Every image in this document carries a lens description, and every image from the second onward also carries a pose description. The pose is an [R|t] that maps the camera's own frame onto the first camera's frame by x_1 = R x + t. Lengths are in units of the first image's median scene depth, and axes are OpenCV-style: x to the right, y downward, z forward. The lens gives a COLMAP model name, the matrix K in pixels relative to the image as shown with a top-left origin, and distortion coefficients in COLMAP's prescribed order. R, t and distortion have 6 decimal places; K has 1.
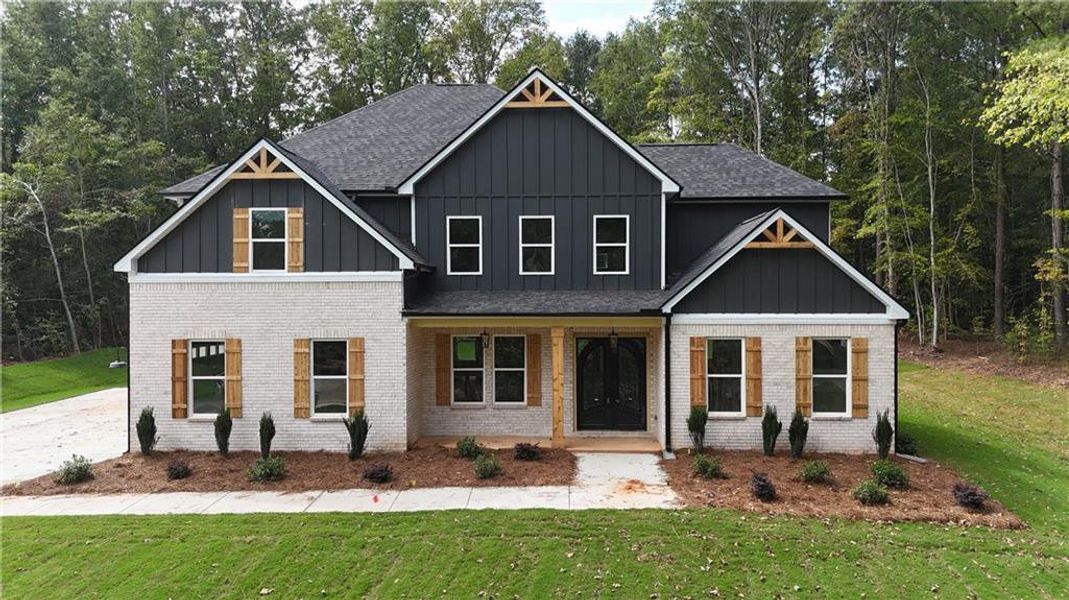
lens RADIAL K [[792.5, 0, 534.5], [0, 792.5, 300.0], [0, 0, 1]] dist [0.090149, -0.101460]
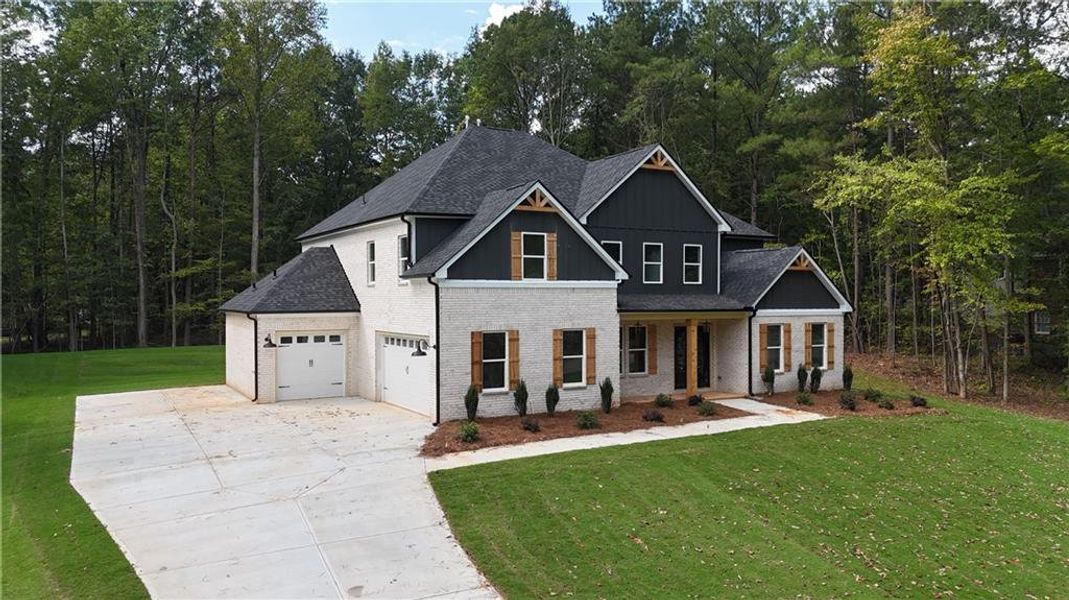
lens RADIAL K [[792.5, 0, 534.5], [0, 792.5, 300.0], [0, 0, 1]] dist [0.090149, -0.101460]
pose [[0.849643, 0.000130, 0.527359, -1.037198], [0.000393, 1.000000, -0.000880, -0.000481], [-0.527358, 0.000955, 0.849642, -0.131160]]
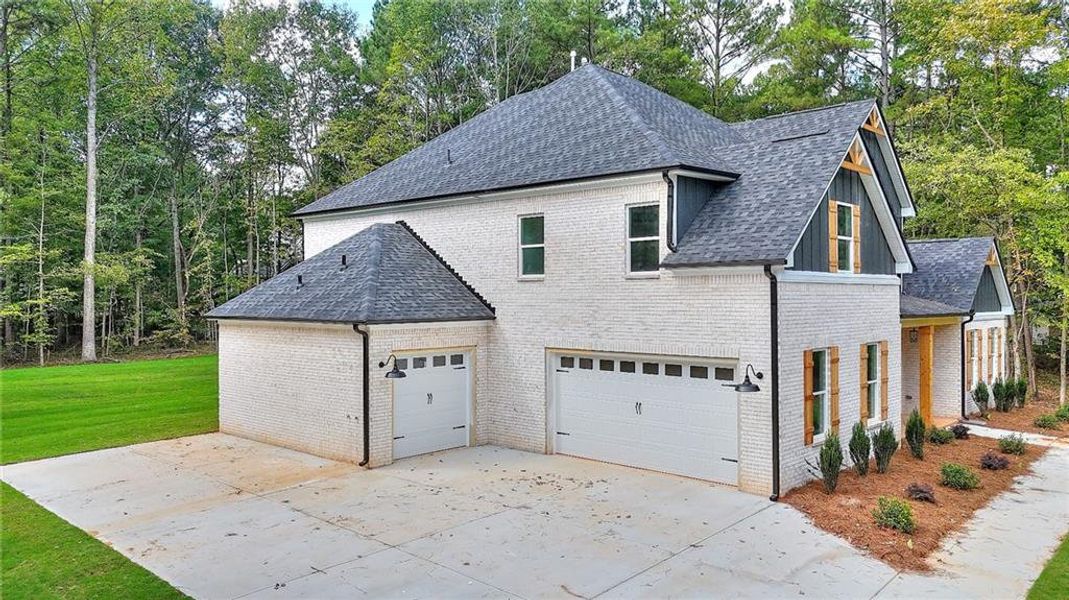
lens RADIAL K [[792.5, 0, 534.5], [0, 792.5, 300.0], [0, 0, 1]] dist [0.090149, -0.101460]
pose [[0.651197, 0.000723, 0.758909, -1.270705], [0.001514, 0.999996, -0.002251, -0.001822], [-0.758907, 0.002615, 0.651193, 0.672094]]
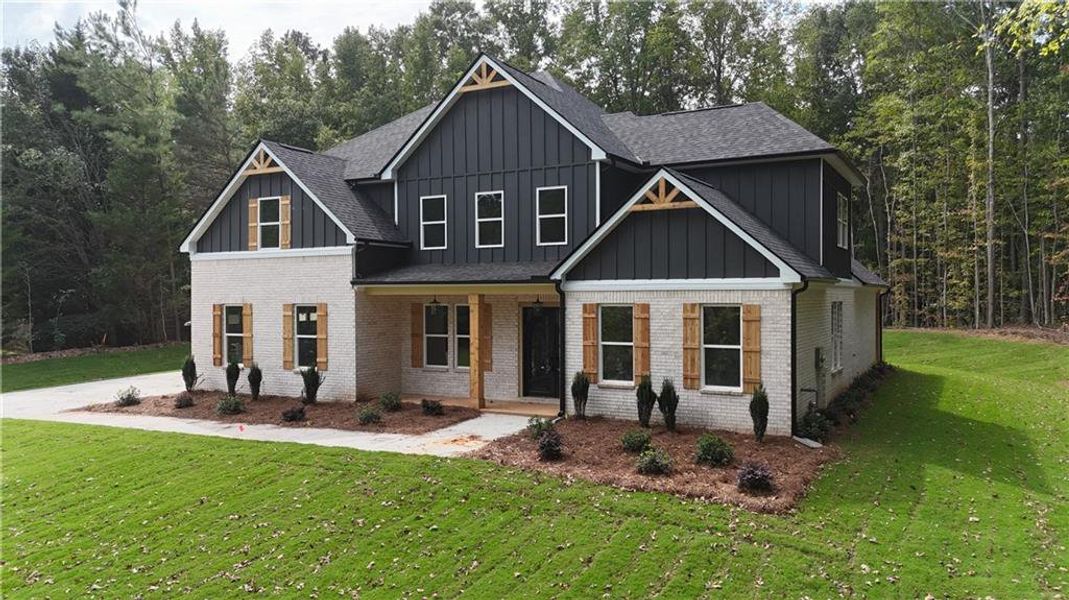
lens RADIAL K [[792.5, 0, 534.5], [0, 792.5, 300.0], [0, 0, 1]] dist [0.090149, -0.101460]
pose [[0.893233, 0.001293, -0.449592, 0.583459], [-0.000473, 0.999998, 0.001937, 0.039781], [0.449594, -0.001518, 0.893232, 0.087733]]
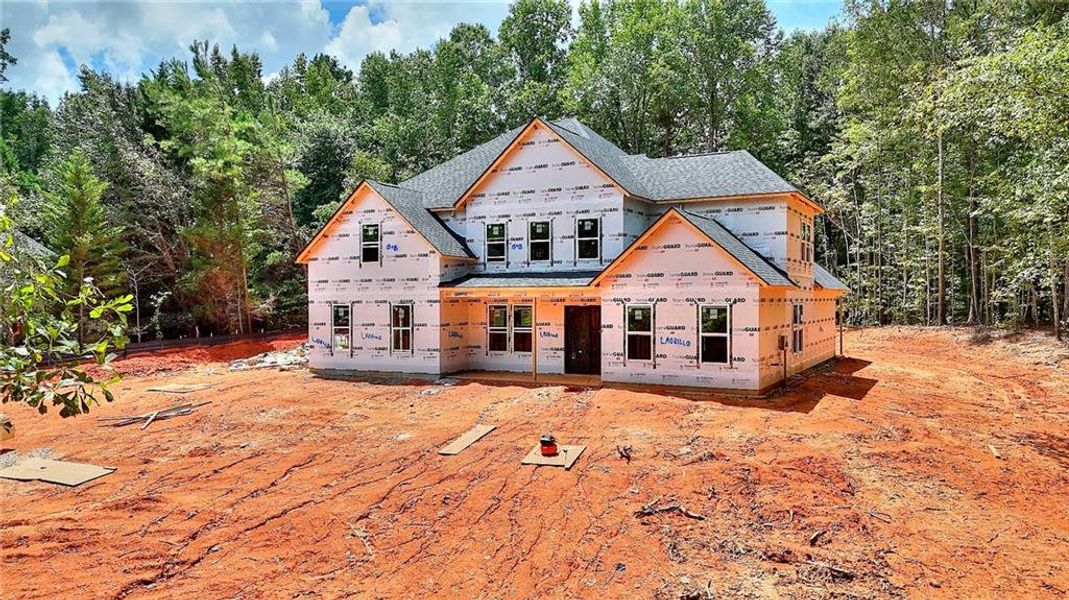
lens RADIAL K [[792.5, 0, 534.5], [0, 792.5, 300.0], [0, 0, 1]] dist [0.090149, -0.101460]
pose [[0.897480, 0.002330, -0.441049, 0.671536], [-0.002740, 0.999996, -0.000291, 0.039721], [0.441047, 0.001470, 0.897483, -0.287526]]
